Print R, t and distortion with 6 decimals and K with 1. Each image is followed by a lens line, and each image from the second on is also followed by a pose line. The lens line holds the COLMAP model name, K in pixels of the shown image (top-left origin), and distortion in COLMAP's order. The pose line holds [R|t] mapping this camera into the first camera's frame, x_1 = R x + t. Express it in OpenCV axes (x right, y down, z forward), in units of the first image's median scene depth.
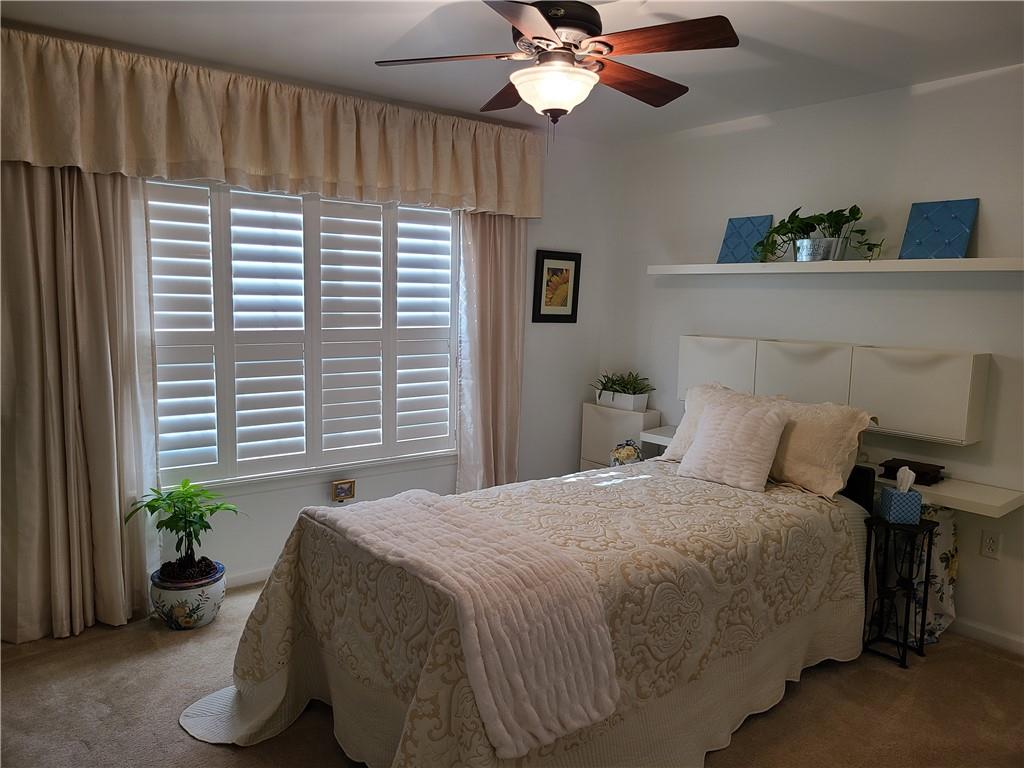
lens RADIAL K [[778.0, 0, 512.0], [0, 778.0, 384.0], [0, 0, 1]] dist [0.050745, -0.001563]
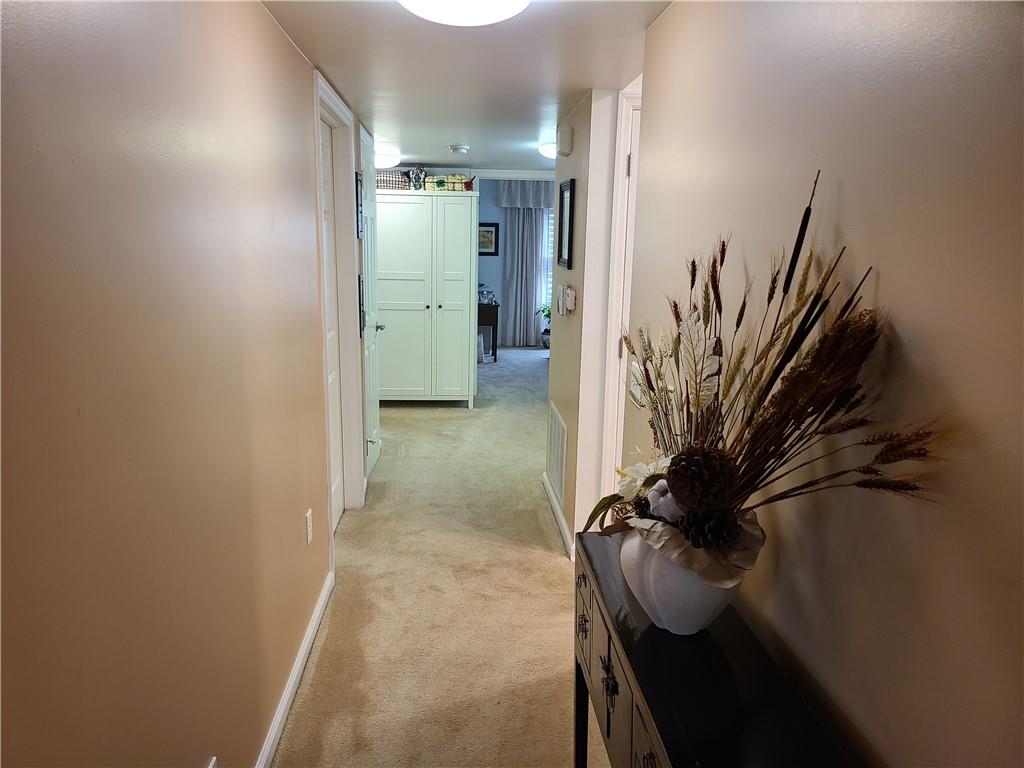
lens RADIAL K [[778.0, 0, 512.0], [0, 778.0, 384.0], [0, 0, 1]] dist [0.050745, -0.001563]
pose [[0.837581, 0.097372, -0.537565, 1.221905], [-0.067733, 0.994905, 0.074678, 0.231327], [0.542098, -0.026139, 0.839909, -1.820298]]
